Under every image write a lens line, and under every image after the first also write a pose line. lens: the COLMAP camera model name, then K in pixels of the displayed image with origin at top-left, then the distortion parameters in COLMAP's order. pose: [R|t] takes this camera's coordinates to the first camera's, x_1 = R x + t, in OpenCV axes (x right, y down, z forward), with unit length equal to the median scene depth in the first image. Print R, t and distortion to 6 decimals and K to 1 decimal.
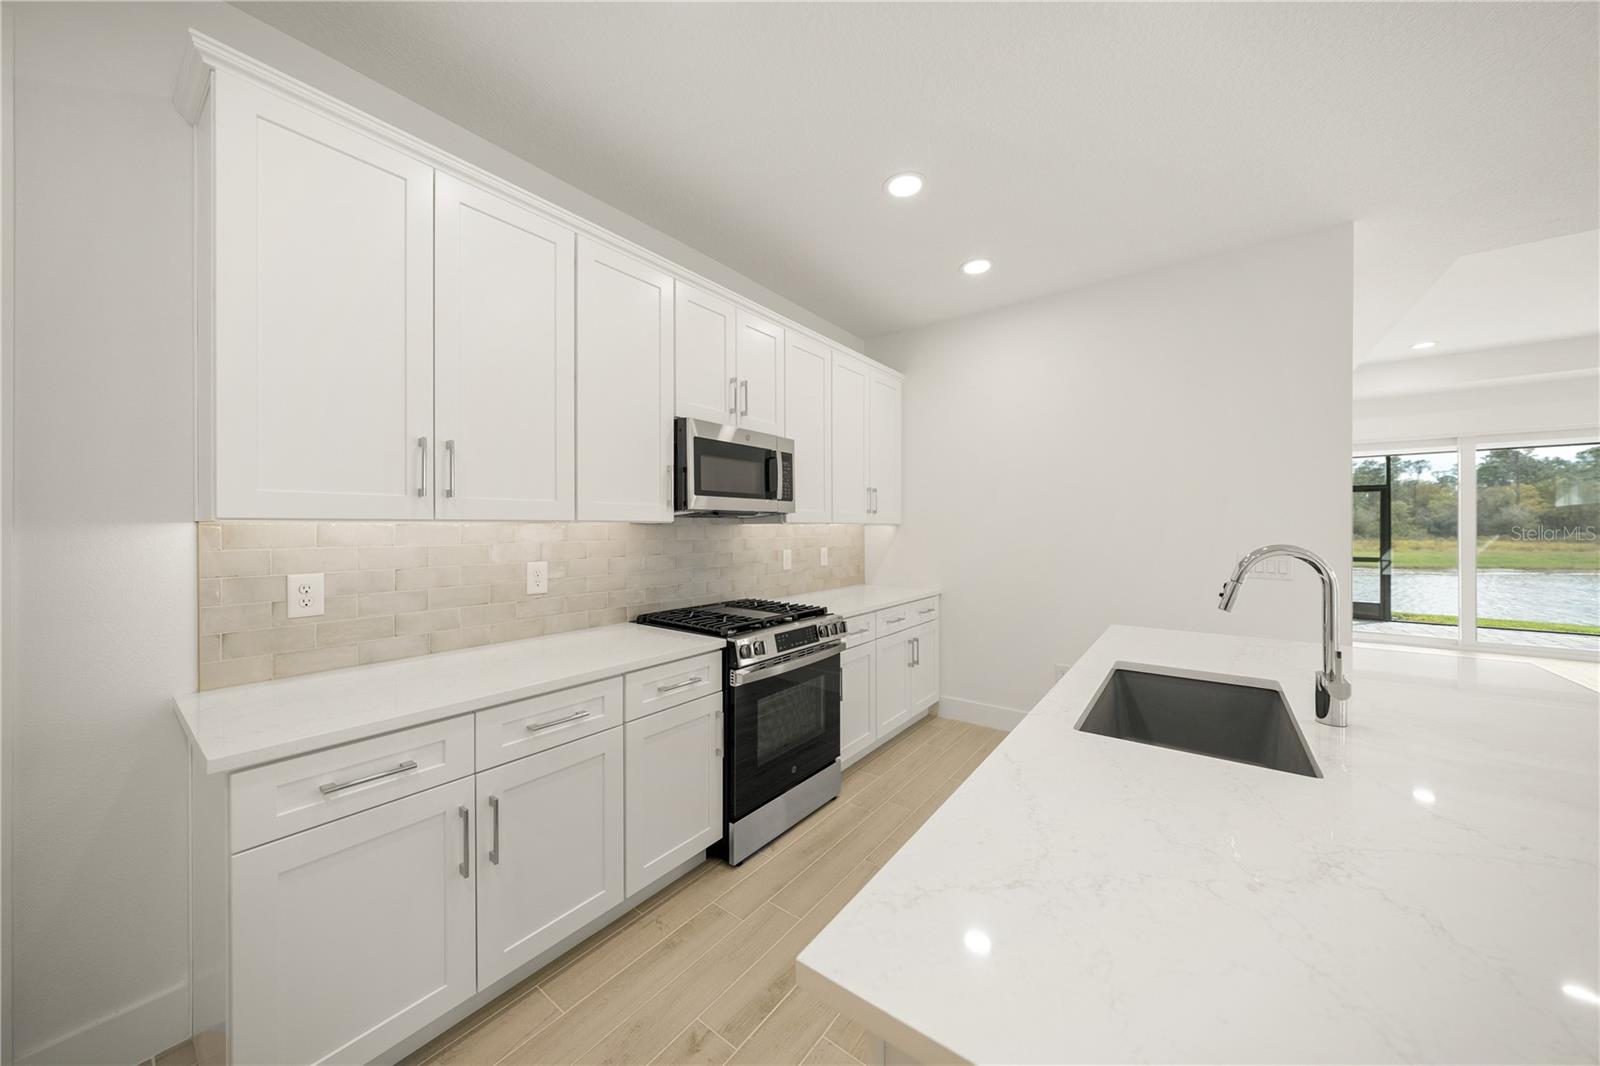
lens RADIAL K [[549.2, 0, 794.8], [0, 549.2, 527.5], [0, 0, 1]] dist [0.003042, -0.001646]
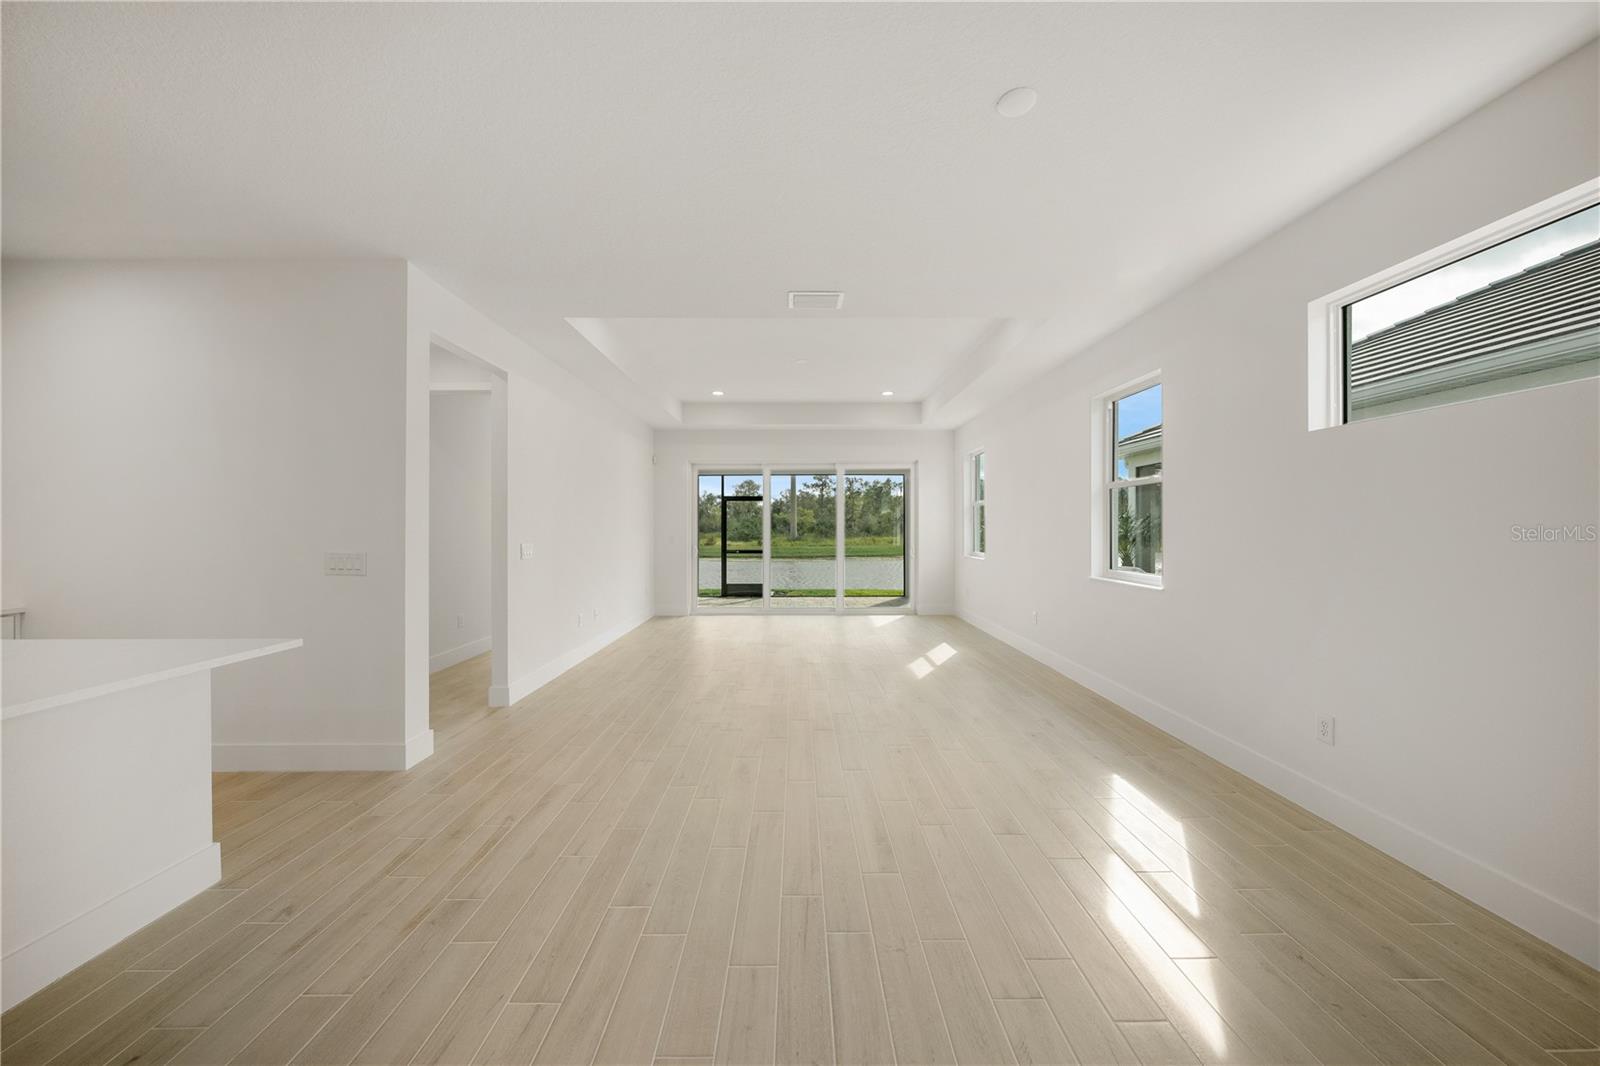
lens RADIAL K [[549.2, 0, 802.7], [0, 549.2, 537.9], [0, 0, 1]] dist [0.003042, -0.001646]
pose [[0.792611, -0.011463, 0.609620, 1.012867], [0.000651, 0.999839, 0.017954, 0.002201], [-0.609727, -0.013834, 0.792491, -0.423747]]
